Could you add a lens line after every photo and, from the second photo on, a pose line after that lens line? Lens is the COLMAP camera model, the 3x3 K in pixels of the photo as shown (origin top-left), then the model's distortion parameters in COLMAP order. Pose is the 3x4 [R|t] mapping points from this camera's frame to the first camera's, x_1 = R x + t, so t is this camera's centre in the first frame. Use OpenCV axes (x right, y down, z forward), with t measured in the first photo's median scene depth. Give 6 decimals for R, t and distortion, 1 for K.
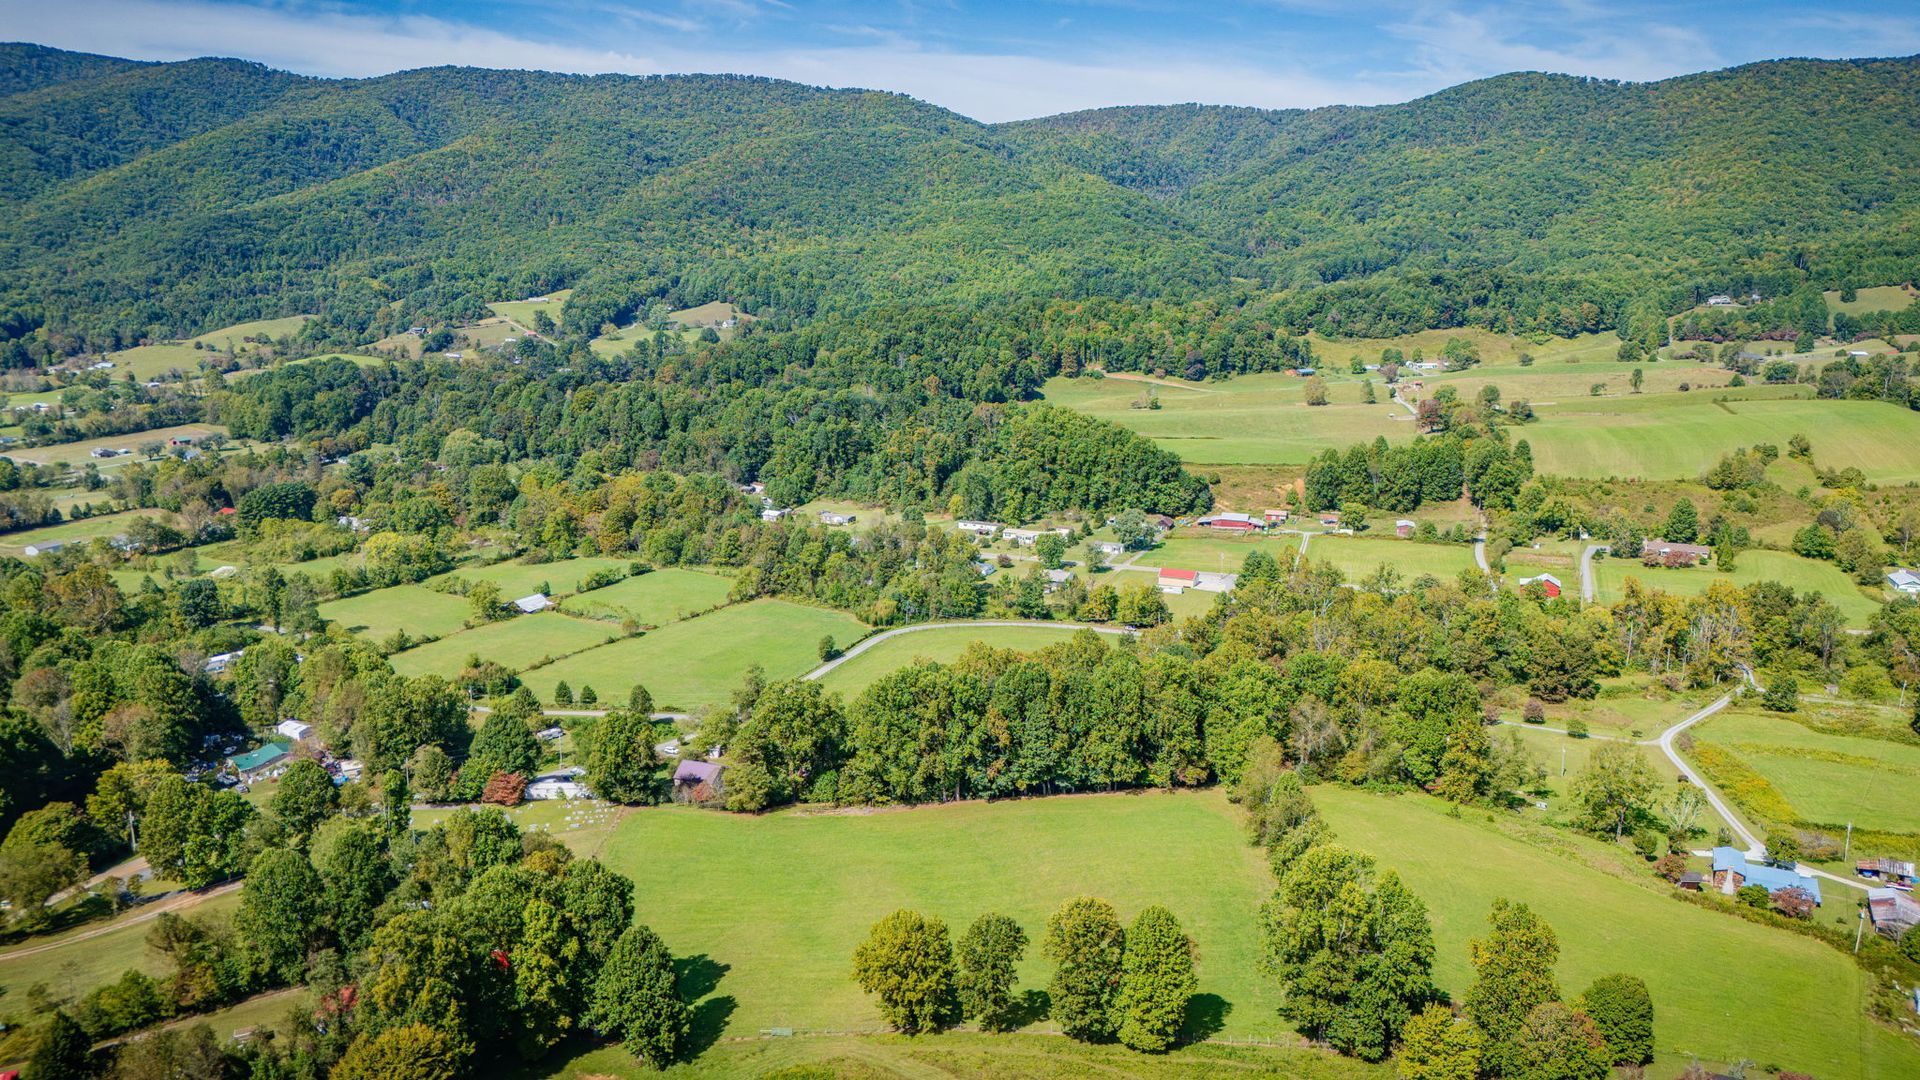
lens RADIAL K [[1413.3, 0, 959.6], [0, 1413.3, 542.5], [0, 0, 1]] dist [0.074811, -0.081284]
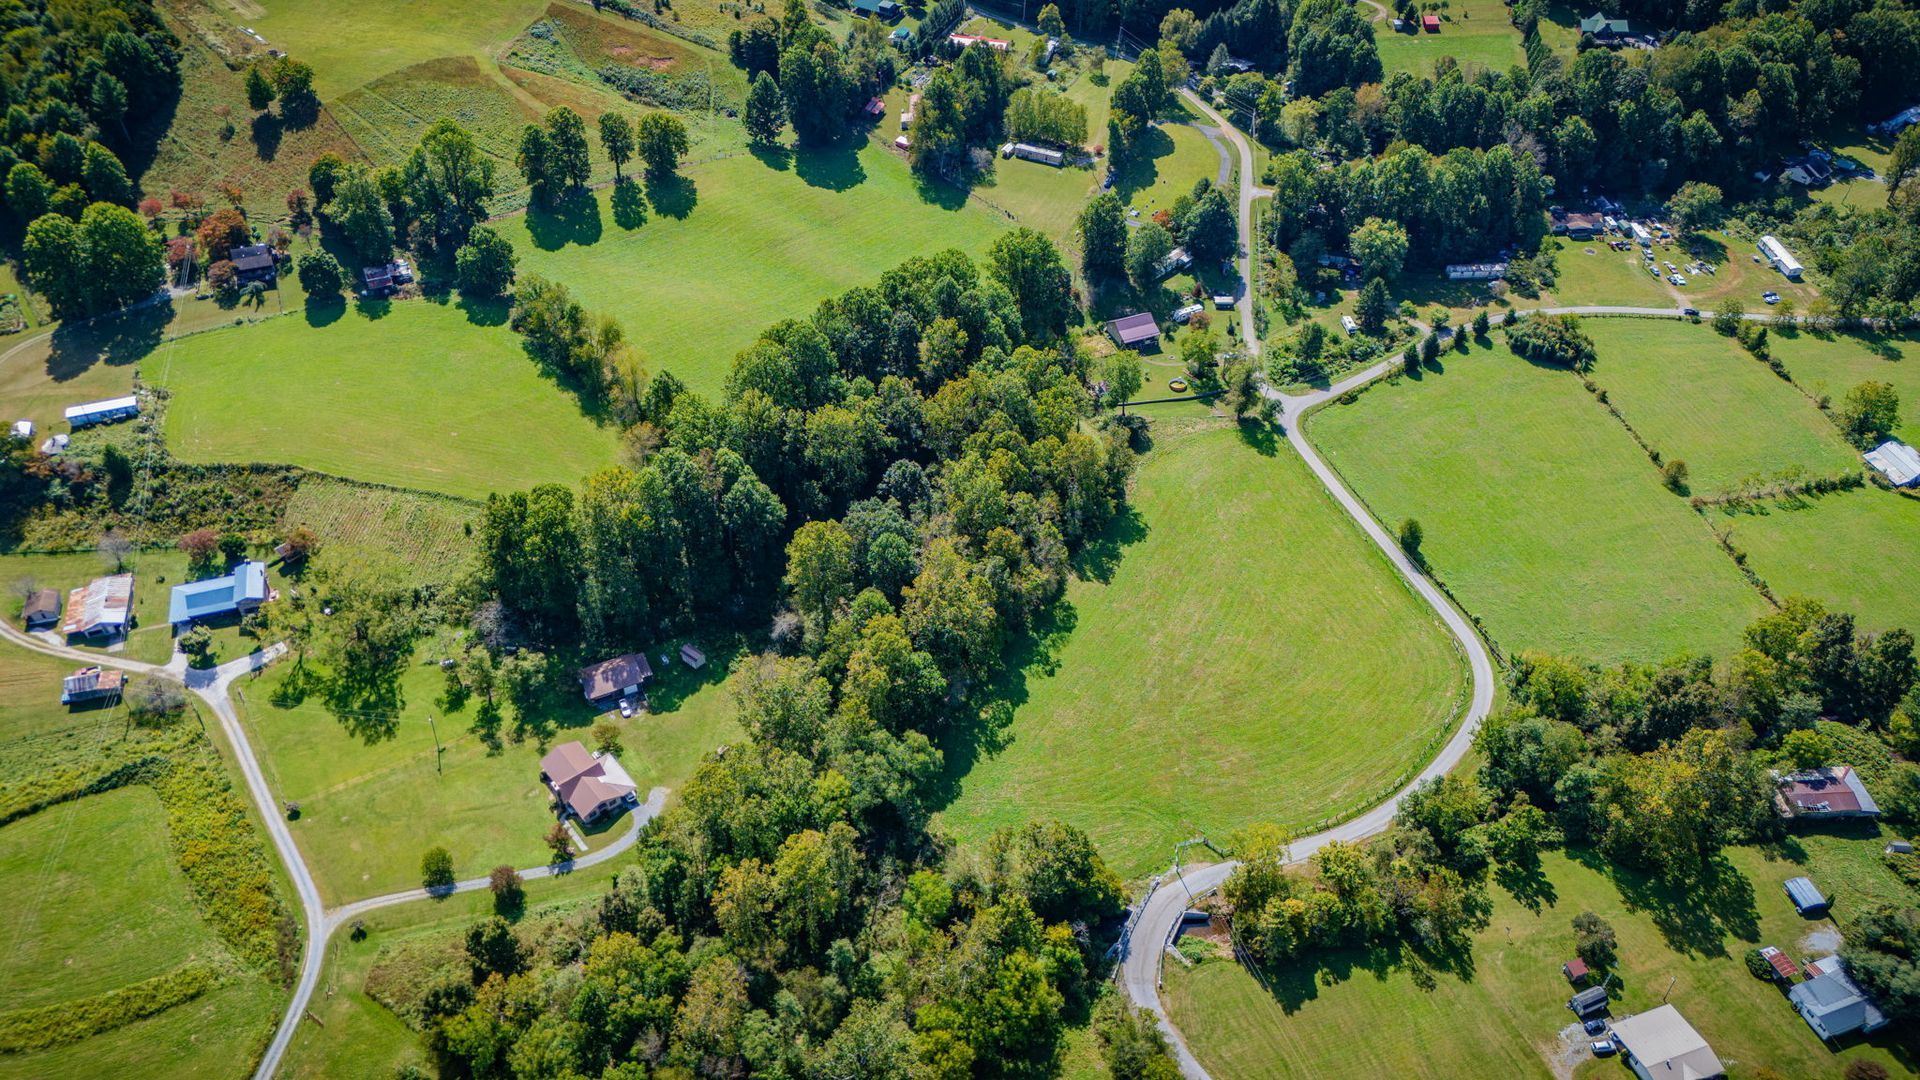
lens RADIAL K [[1413.3, 0, 952.4], [0, 1413.3, 536.1], [0, 0, 1]] dist [0.074811, -0.081284]
pose [[-0.712098, 0.465258, -0.525787, 0.430372], [-0.168527, 0.613729, 0.771320, -0.421567], [0.681553, 0.637865, -0.358627, 1.041057]]
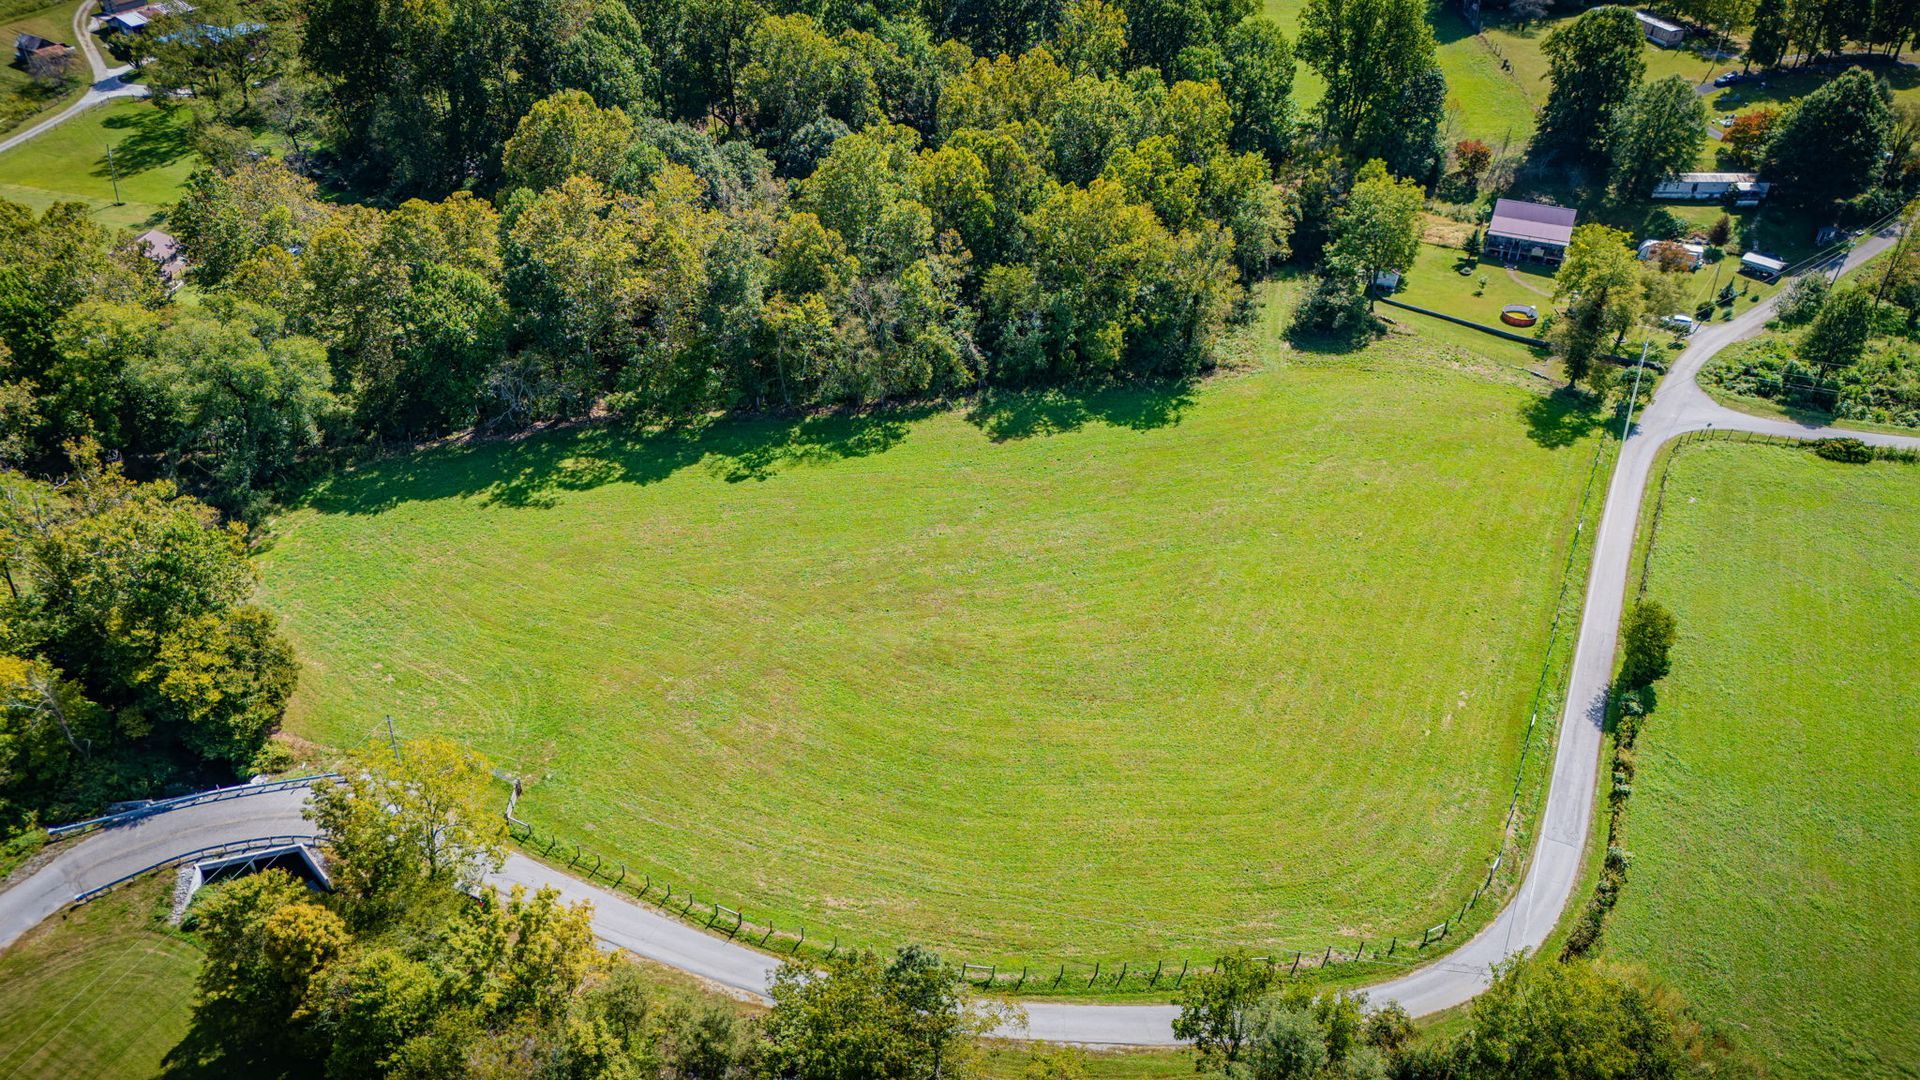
lens RADIAL K [[1413.3, 0, 955.5], [0, 1413.3, 541.4], [0, 0, 1]] dist [0.074811, -0.081284]
pose [[-0.999775, -0.020792, 0.004290, 0.044005], [-0.010537, 0.661408, 0.749953, -0.149412], [-0.018430, 0.749738, -0.661478, 1.116067]]
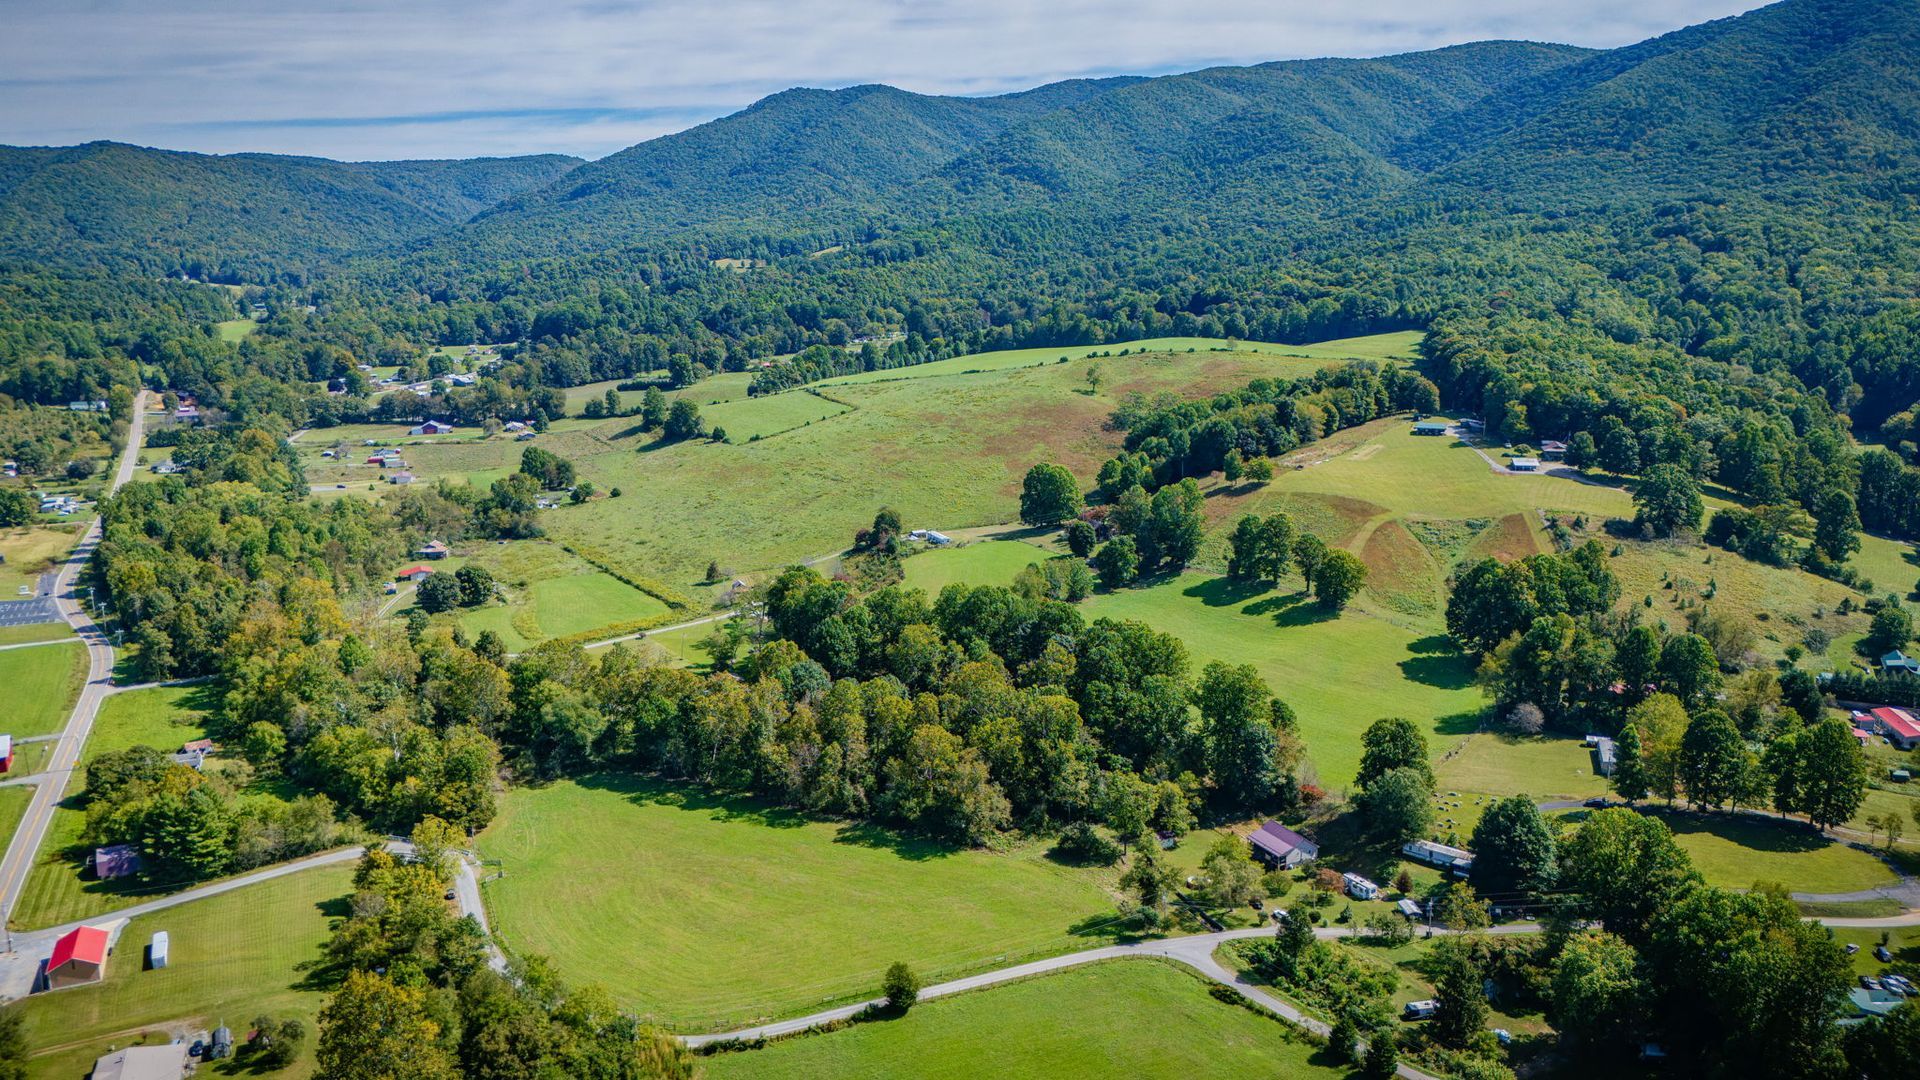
lens RADIAL K [[1413.3, 0, 951.7], [0, 1413.3, 522.5], [0, 0, 1]] dist [0.074811, -0.081284]
pose [[-0.748374, -0.130475, 0.650317, -0.427155], [0.160081, 0.915947, 0.367987, -0.281502], [-0.643670, 0.379495, -0.664585, 1.220593]]
